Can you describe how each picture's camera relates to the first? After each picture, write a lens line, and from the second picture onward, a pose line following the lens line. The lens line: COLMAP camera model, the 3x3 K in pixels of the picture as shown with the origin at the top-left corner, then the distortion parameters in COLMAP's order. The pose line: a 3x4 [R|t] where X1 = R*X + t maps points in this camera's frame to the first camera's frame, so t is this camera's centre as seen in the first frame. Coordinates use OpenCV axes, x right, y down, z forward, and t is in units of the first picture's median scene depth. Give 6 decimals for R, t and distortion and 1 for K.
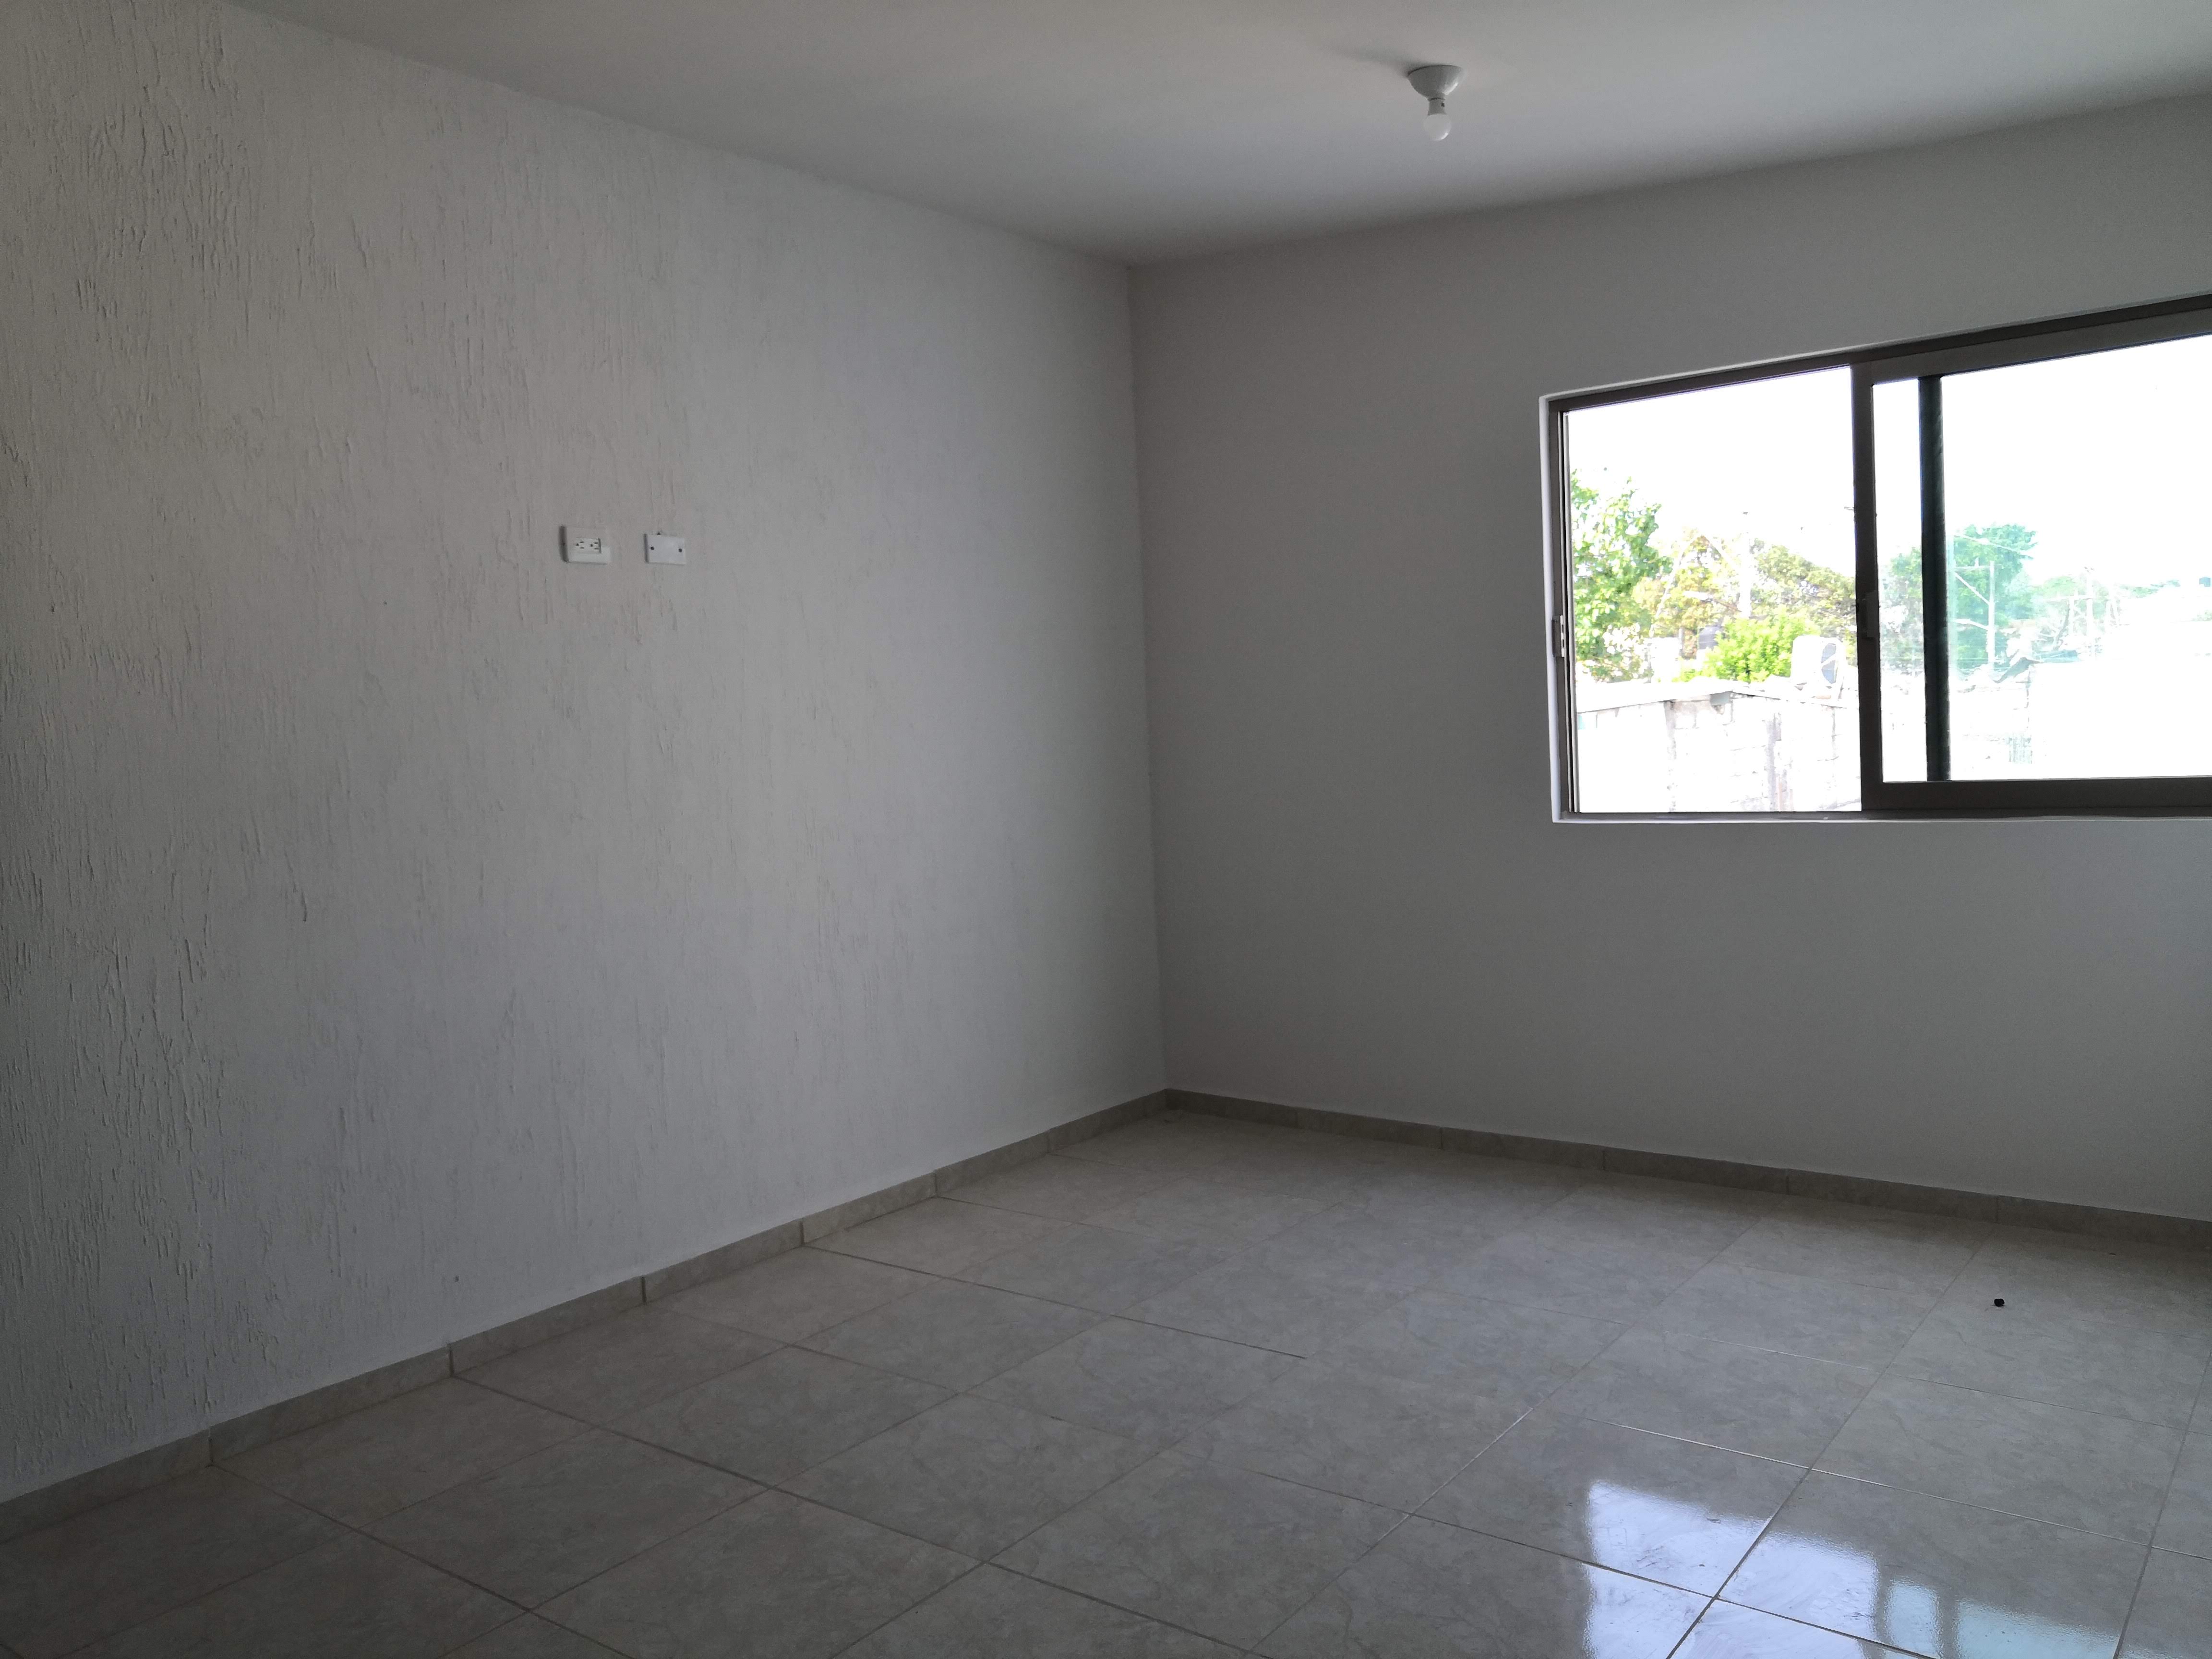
lens RADIAL K [[1725.1, 0, 1106.0], [0, 1725.1, 829.5], [0, 0, 1]] dist [0.004583, 0.005948]
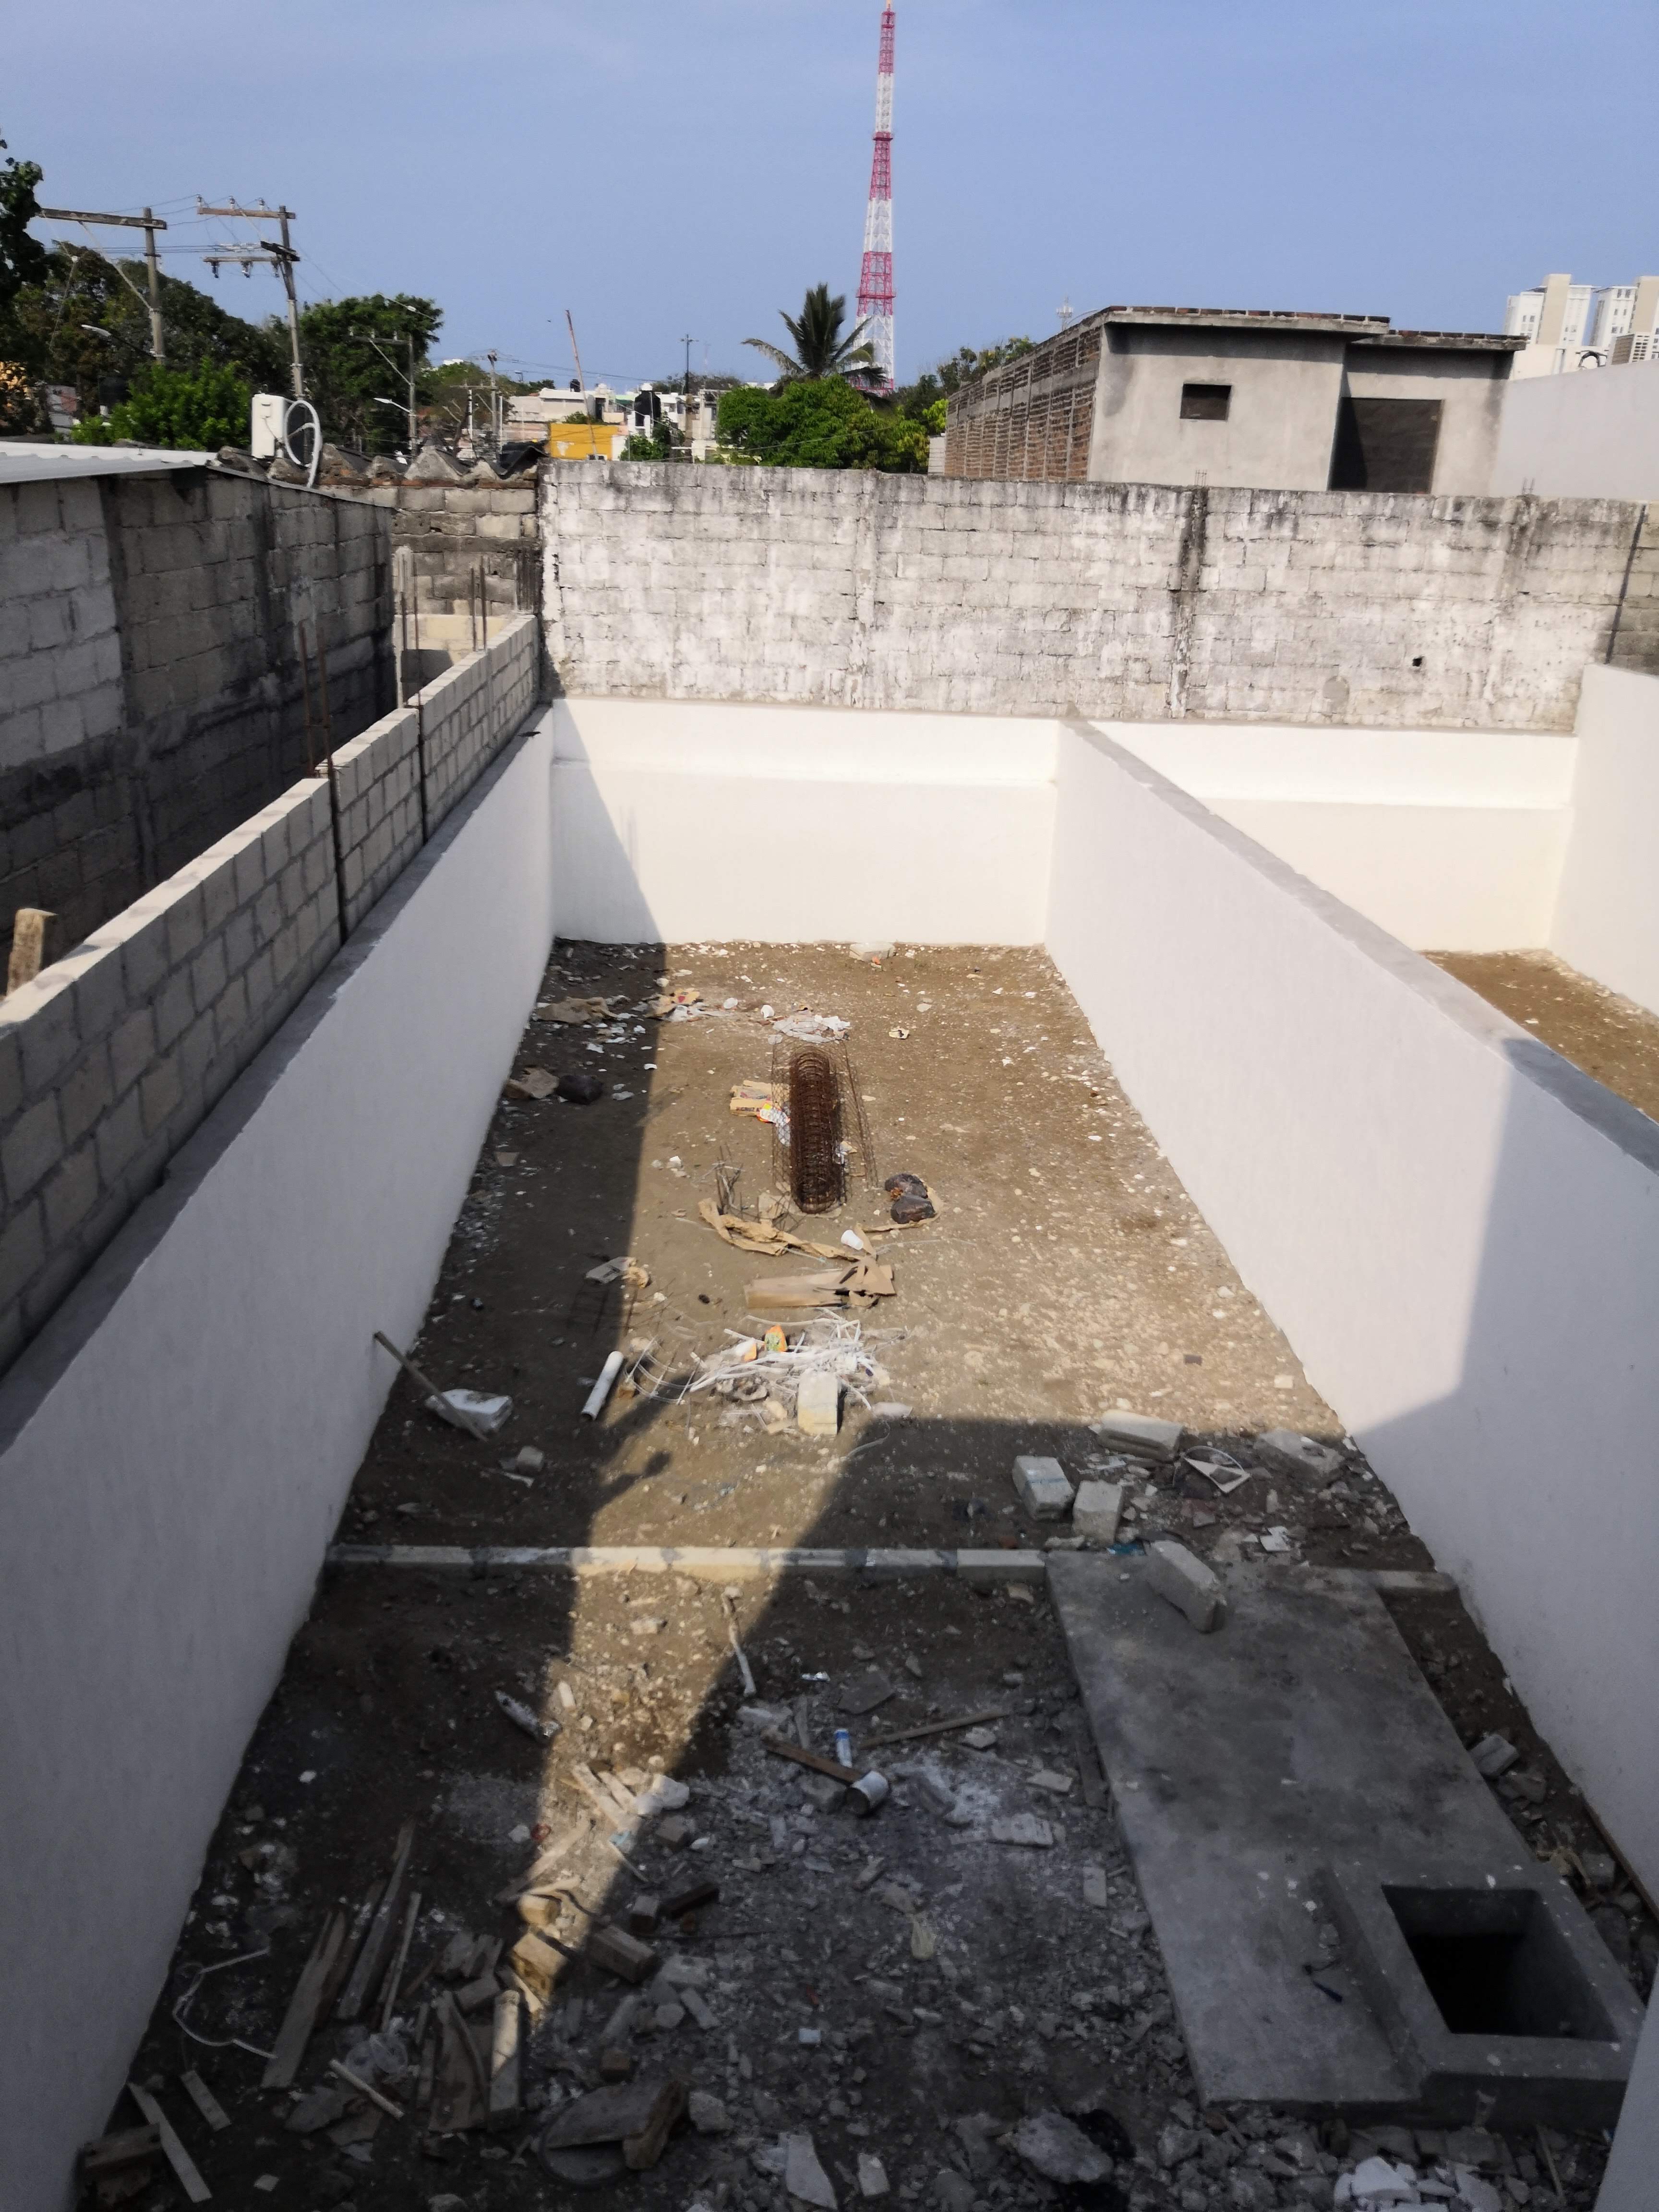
lens RADIAL K [[1725.1, 0, 829.5], [0, 1725.1, 1106.0], [0, 0, 1]] dist [0.004583, 0.005948]
pose [[0.758376, -0.157216, 0.632574, 0.036783], [-0.022732, 0.963507, 0.266717, -0.010424], [-0.651421, -0.216652, 0.727126, 0.123161]]
